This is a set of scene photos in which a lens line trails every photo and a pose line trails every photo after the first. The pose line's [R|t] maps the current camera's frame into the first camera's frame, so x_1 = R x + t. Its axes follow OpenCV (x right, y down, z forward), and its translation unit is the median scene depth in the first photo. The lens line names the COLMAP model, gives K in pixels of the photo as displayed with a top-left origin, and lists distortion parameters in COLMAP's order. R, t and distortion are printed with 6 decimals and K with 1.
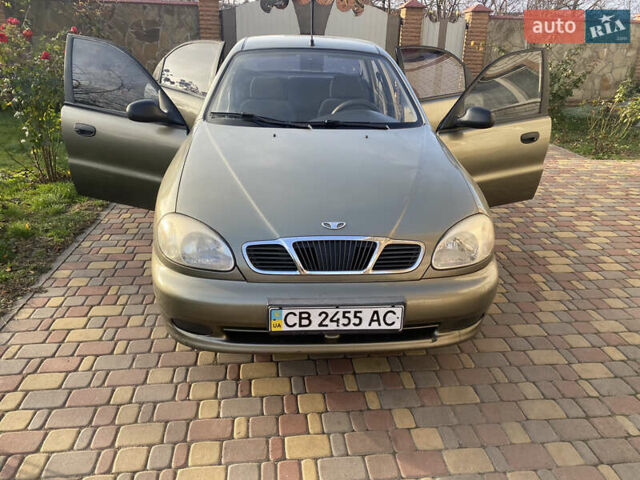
lens RADIAL K [[490.9, 0, 323.4], [0, 490.9, 237.8], [0, 0, 1]] dist [0.026890, -0.024638]
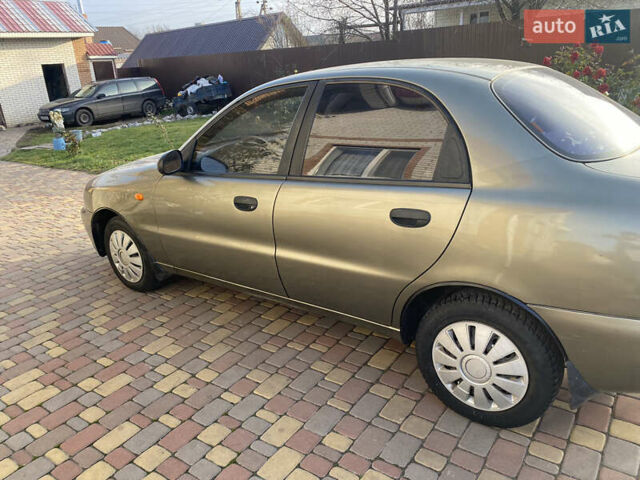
lens RADIAL K [[490.9, 0, 320.8], [0, 490.9, 240.6], [0, 0, 1]] dist [0.026890, -0.024638]
pose [[-0.670882, 0.261376, -0.693974, 0.656187], [-0.242786, 0.806831, 0.538589, -0.635438], [0.700694, 0.529817, -0.477830, 1.594448]]
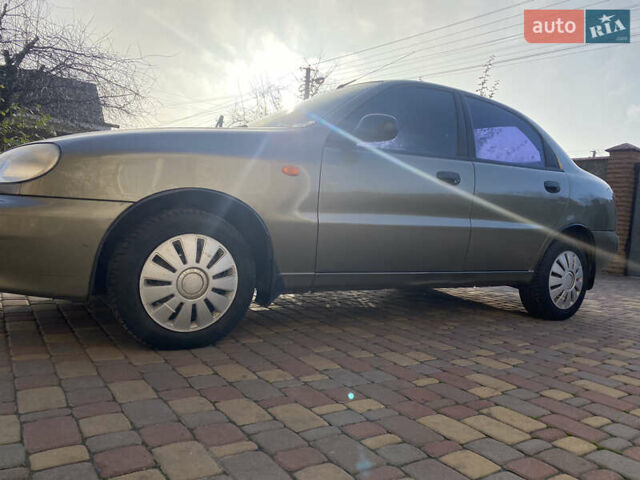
lens RADIAL K [[490.9, 0, 319.8], [0, 490.9, 241.8], [0, 0, 1]] dist [0.026890, -0.024638]
pose [[0.462757, 0.050997, -0.885017, 0.796796], [-0.398982, 0.903495, -0.156557, 0.031210], [0.791625, 0.425553, 0.438446, 0.682865]]
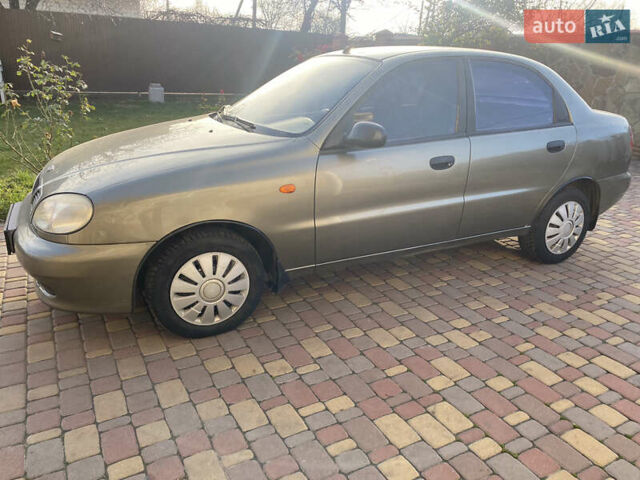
lens RADIAL K [[490.9, 0, 322.1], [0, 490.9, 242.8], [0, 0, 1]] dist [0.026890, -0.024638]
pose [[0.378642, 0.311174, -0.871665, 0.884563], [-0.377762, 0.911730, 0.161381, -0.192616], [0.844941, 0.268176, 0.462769, 0.623653]]
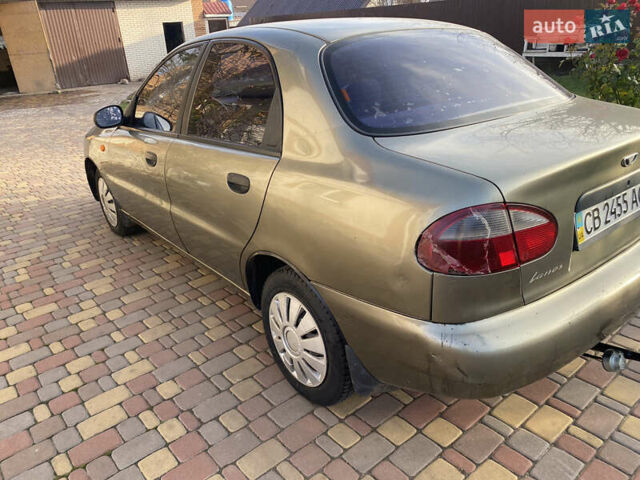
lens RADIAL K [[490.9, 0, 317.4], [0, 490.9, 240.2], [0, 0, 1]] dist [0.026890, -0.024638]
pose [[-0.836377, 0.229397, -0.497846, 0.404987], [-0.179298, 0.743775, 0.643934, -0.707474], [0.518002, 0.627835, -0.580945, 1.798632]]
